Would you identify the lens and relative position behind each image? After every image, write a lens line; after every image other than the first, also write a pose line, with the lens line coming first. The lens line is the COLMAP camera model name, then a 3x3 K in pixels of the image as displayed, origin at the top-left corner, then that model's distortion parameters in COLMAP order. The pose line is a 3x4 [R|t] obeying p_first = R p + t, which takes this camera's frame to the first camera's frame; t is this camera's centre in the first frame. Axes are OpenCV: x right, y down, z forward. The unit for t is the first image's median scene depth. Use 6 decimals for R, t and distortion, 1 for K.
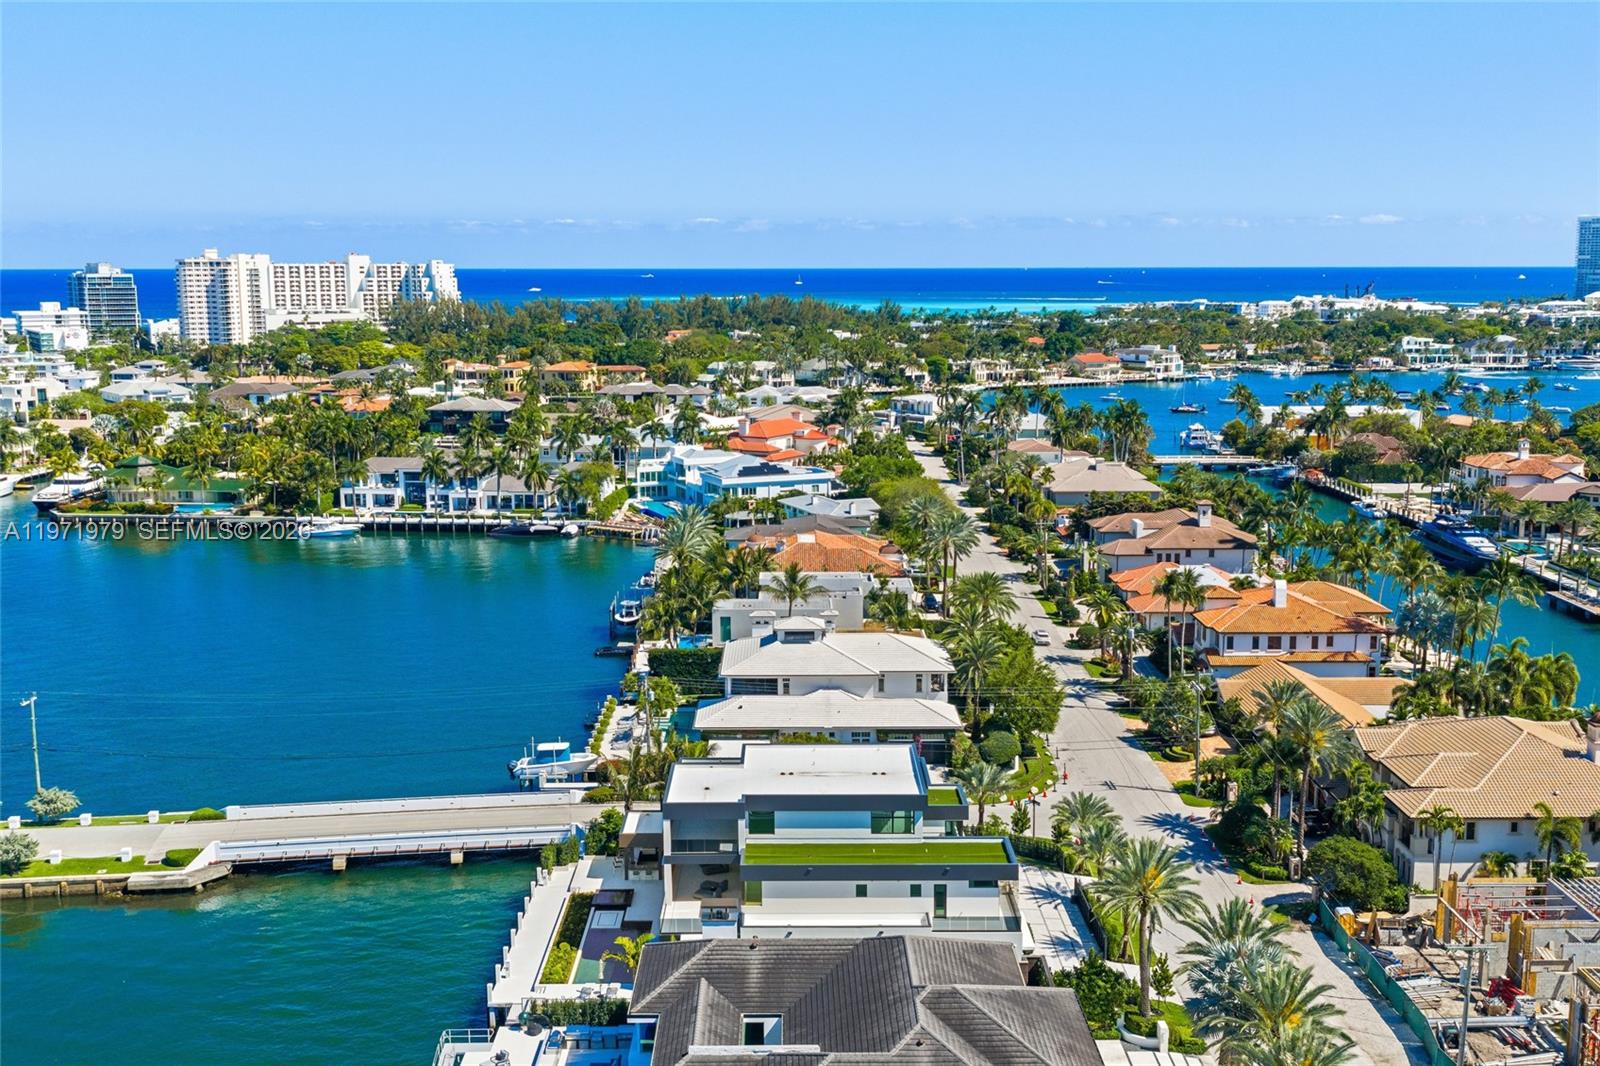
lens RADIAL K [[1630.5, 0, 800.0], [0, 1630.5, 533.0], [0, 0, 1]] dist [0.030117, 0.005631]
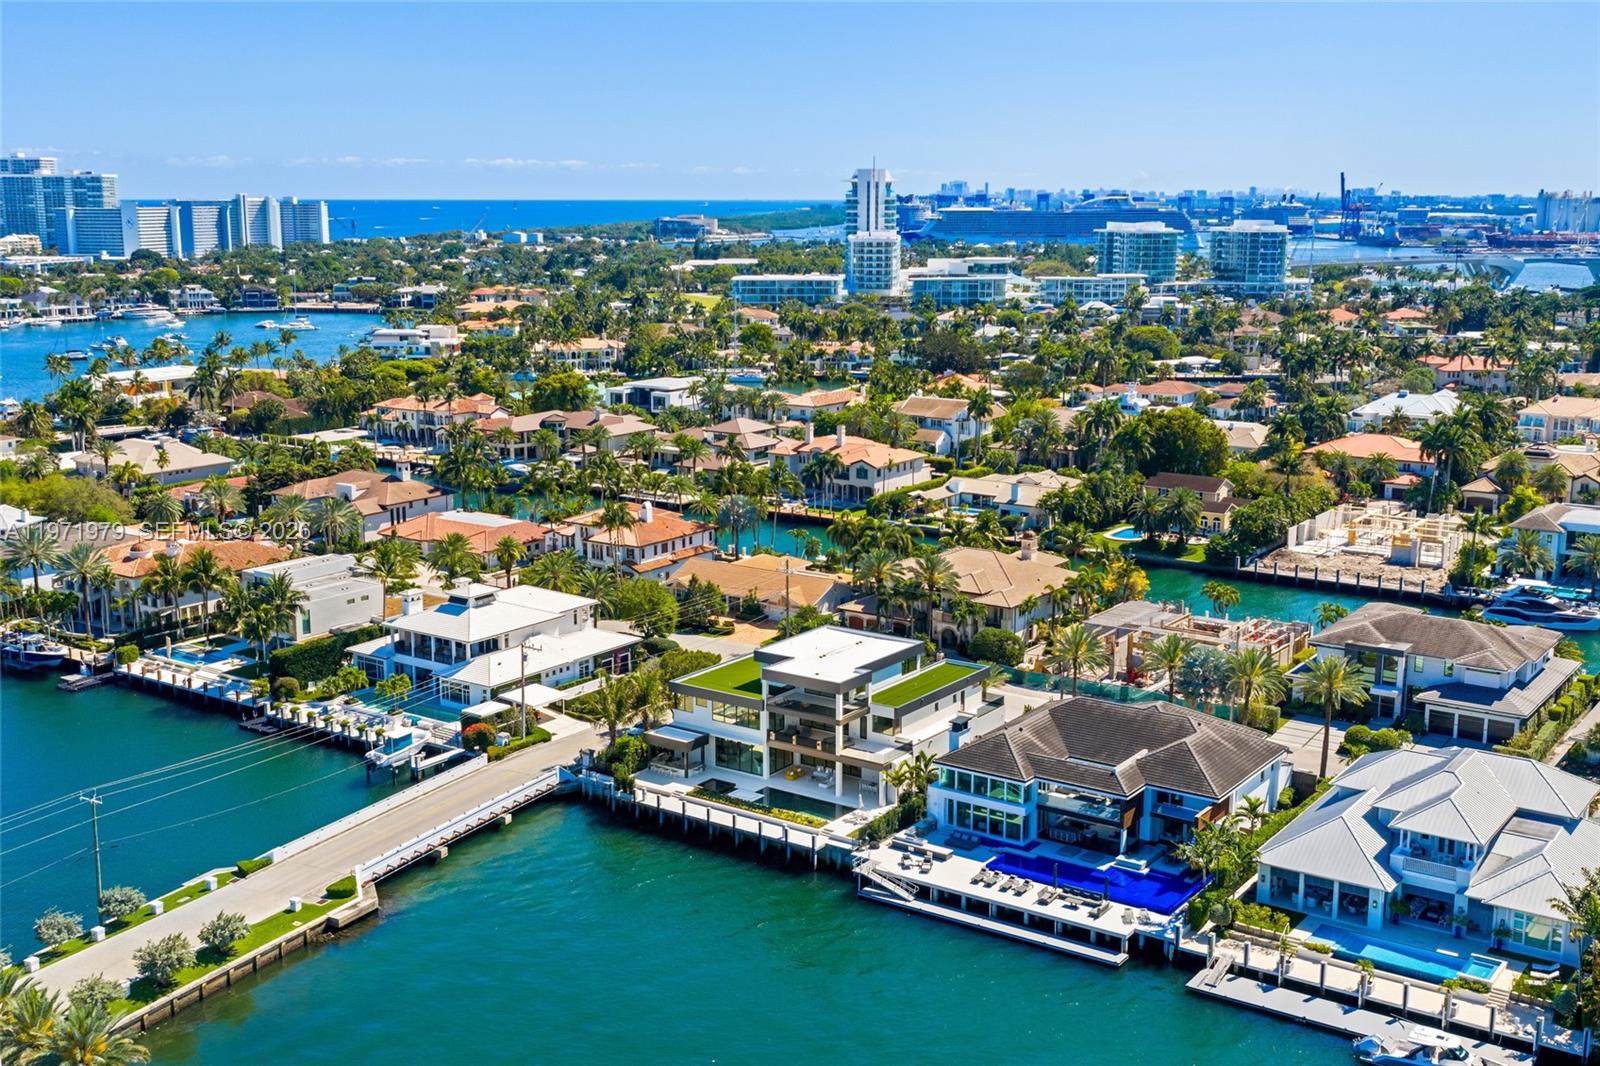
lens RADIAL K [[1630.5, 0, 800.0], [0, 1630.5, 533.0], [0, 0, 1]] dist [0.030117, 0.005631]
pose [[0.575208, -0.151699, 0.803818, -0.991033], [0.121987, 0.987573, 0.099085, -0.088942], [-0.808860, 0.041061, 0.586566, 0.151894]]
